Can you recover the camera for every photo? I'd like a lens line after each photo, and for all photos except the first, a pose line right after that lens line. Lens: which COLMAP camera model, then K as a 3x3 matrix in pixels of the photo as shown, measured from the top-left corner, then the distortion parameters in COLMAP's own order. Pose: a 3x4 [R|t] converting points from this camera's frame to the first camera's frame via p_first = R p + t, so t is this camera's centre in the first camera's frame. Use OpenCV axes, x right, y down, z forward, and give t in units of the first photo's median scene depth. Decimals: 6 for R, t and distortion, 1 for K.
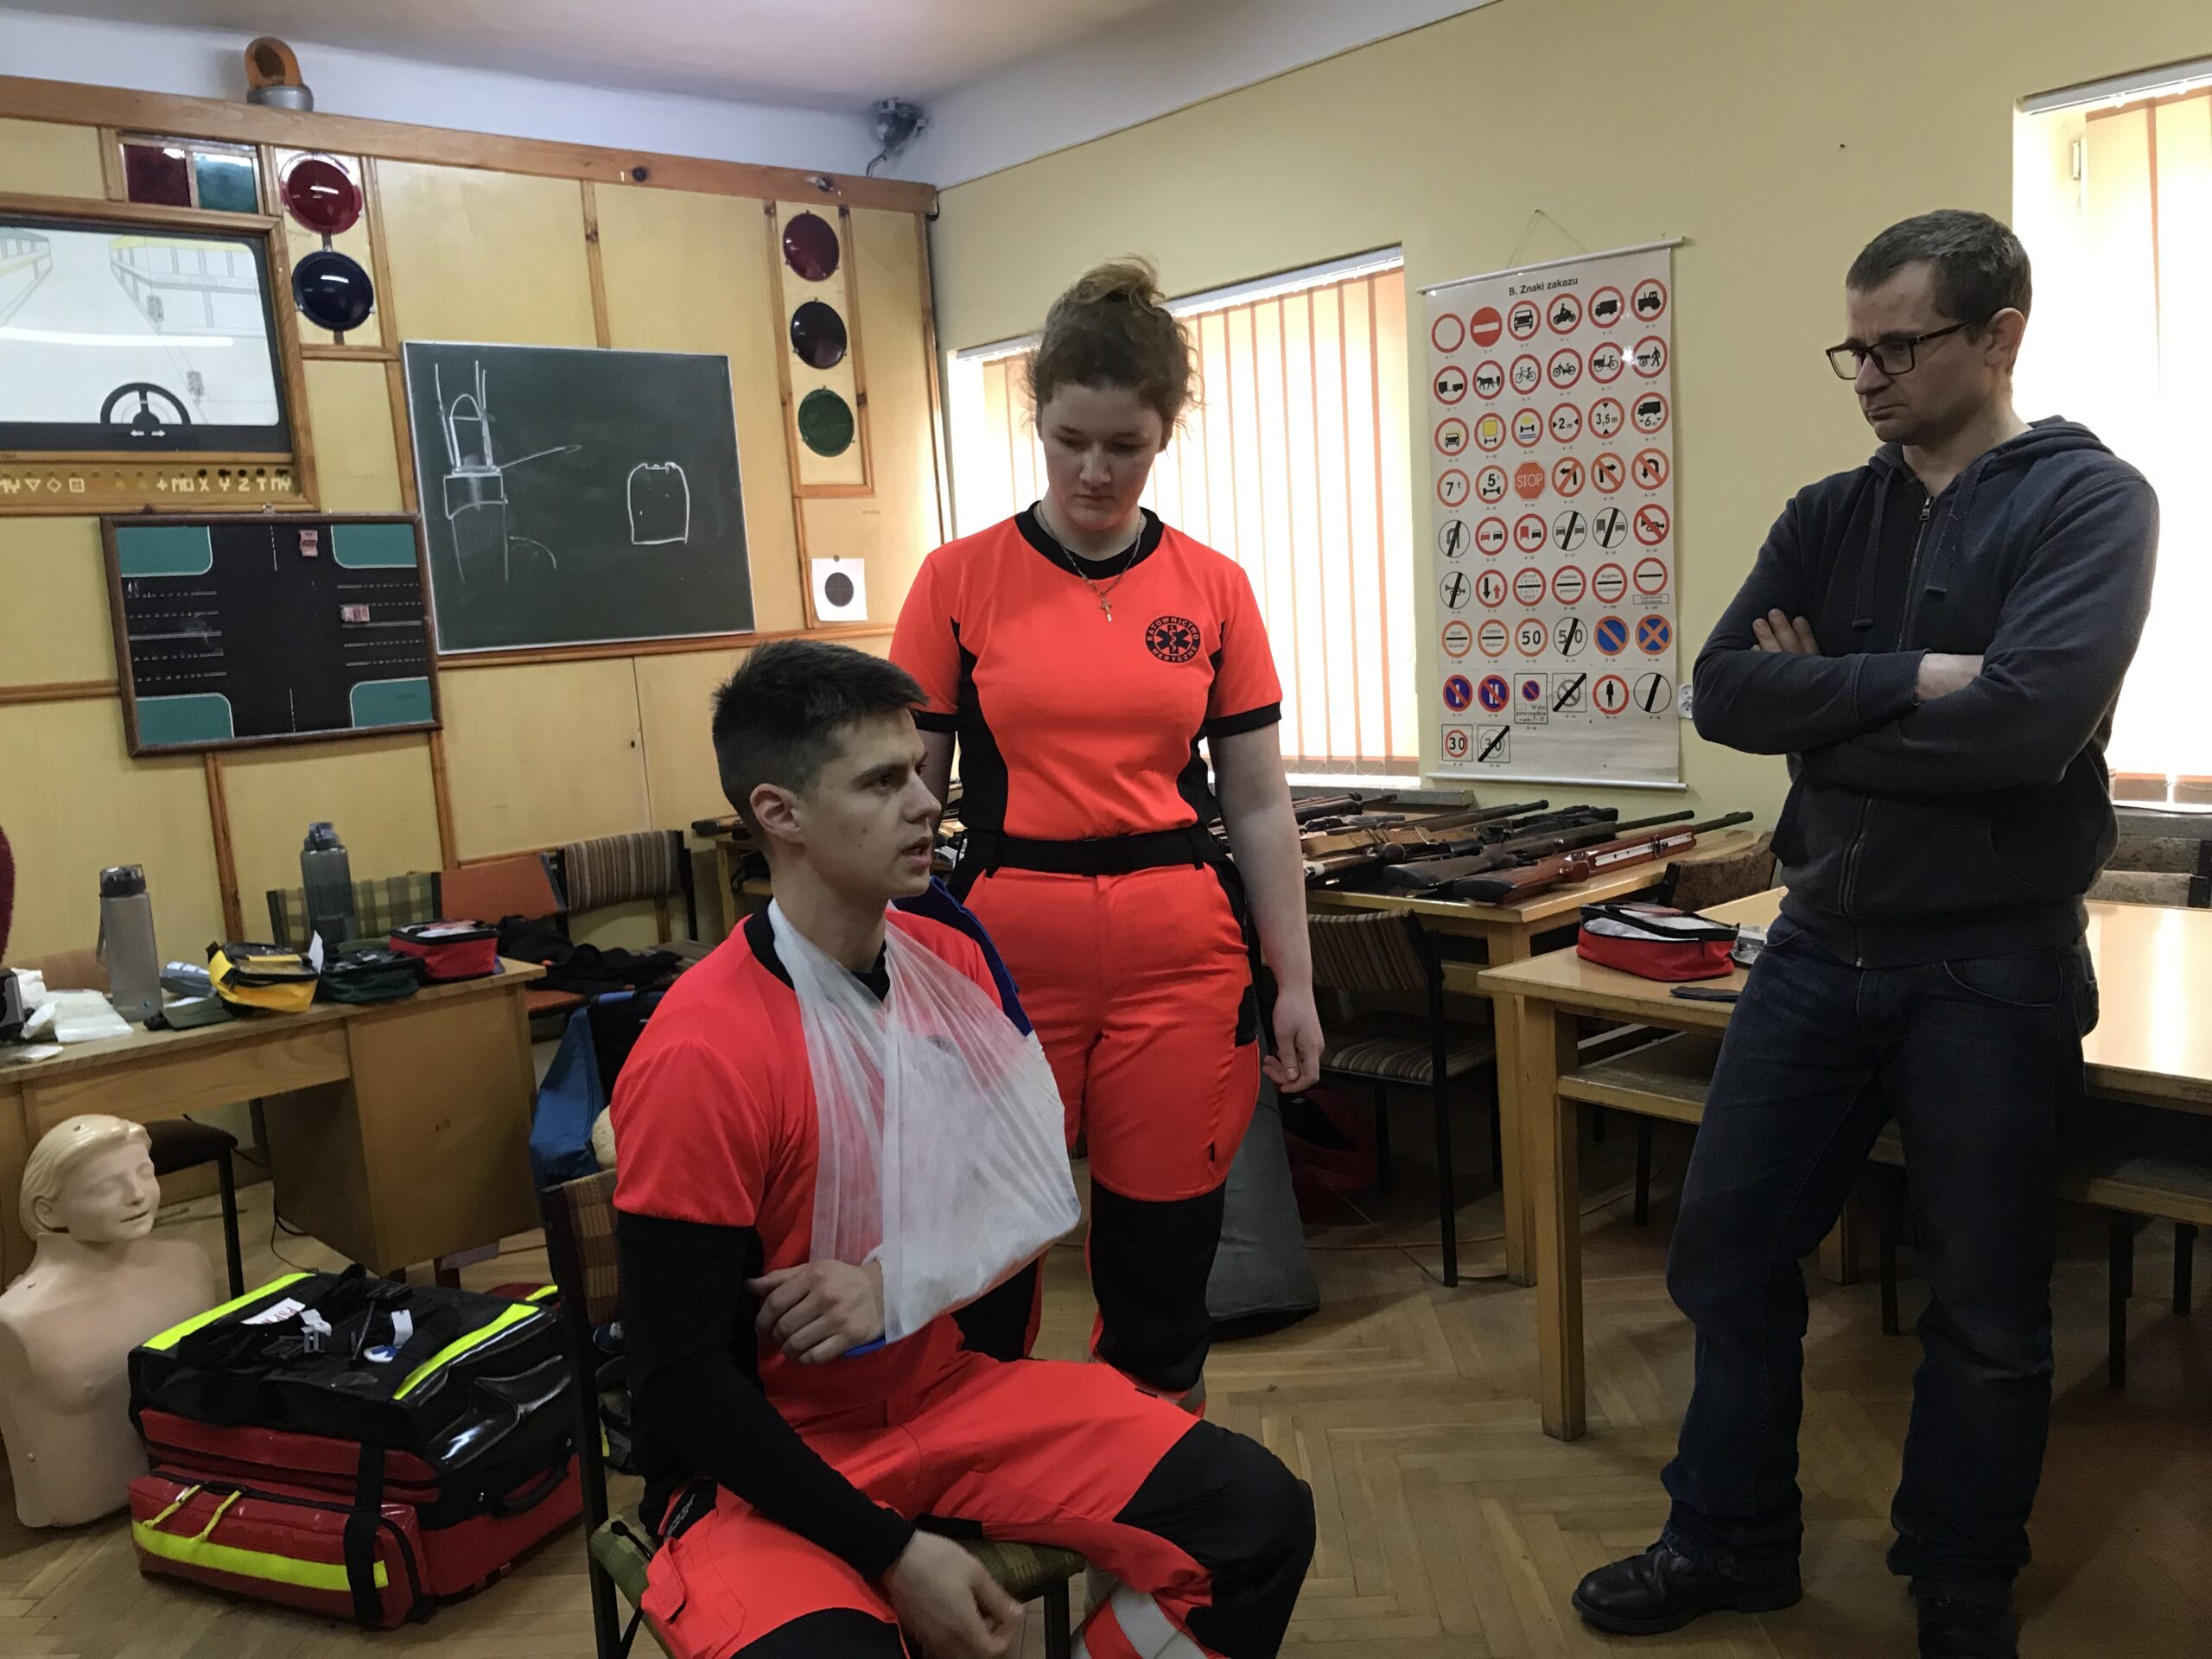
lens RADIAL K [[1776.5, 0, 1111.9], [0, 1776.5, 763.7], [0, 0, 1]] dist [0.047025, 0.001818]
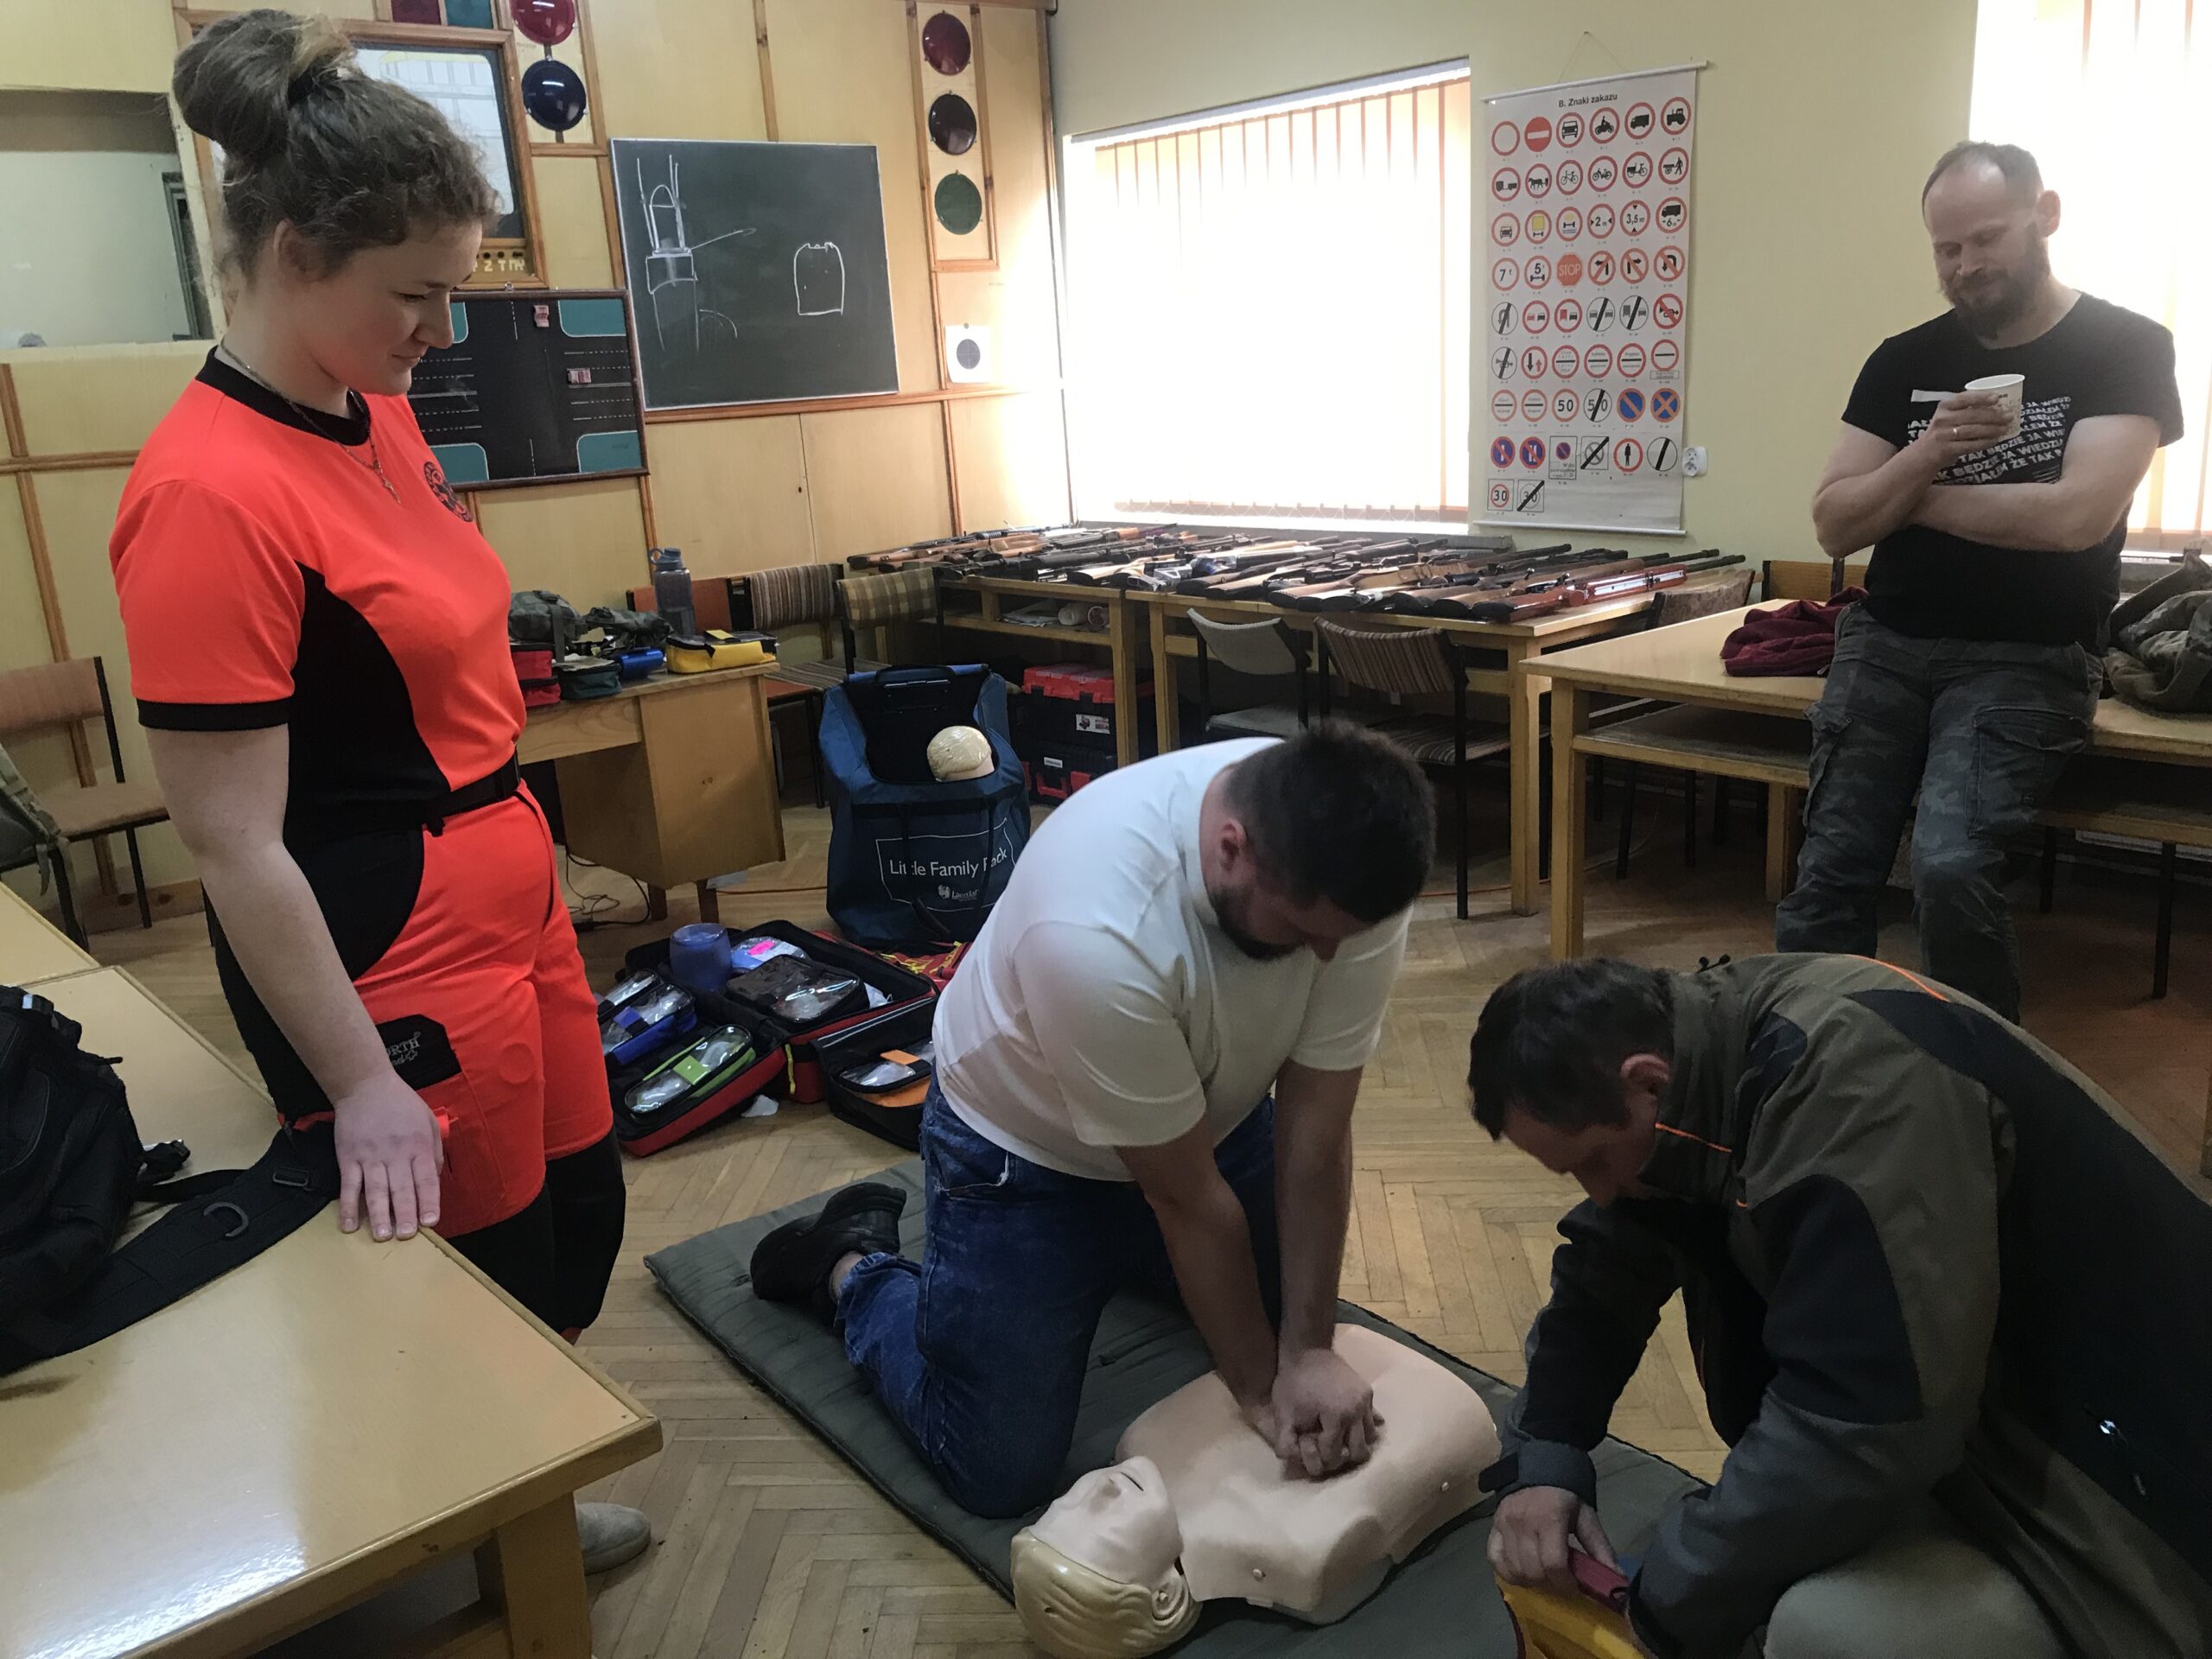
lens RADIAL K [[1776.5, 0, 1111.9], [0, 1776.5, 763.7], [0, 0, 1]] dist [0.047025, 0.001818]
pose [[0.999270, 0.015177, -0.035059, -0.020636], [-0.010058, 0.989839, 0.141839, -0.000263], [0.036855, -0.141382, 0.989269, -0.215230]]
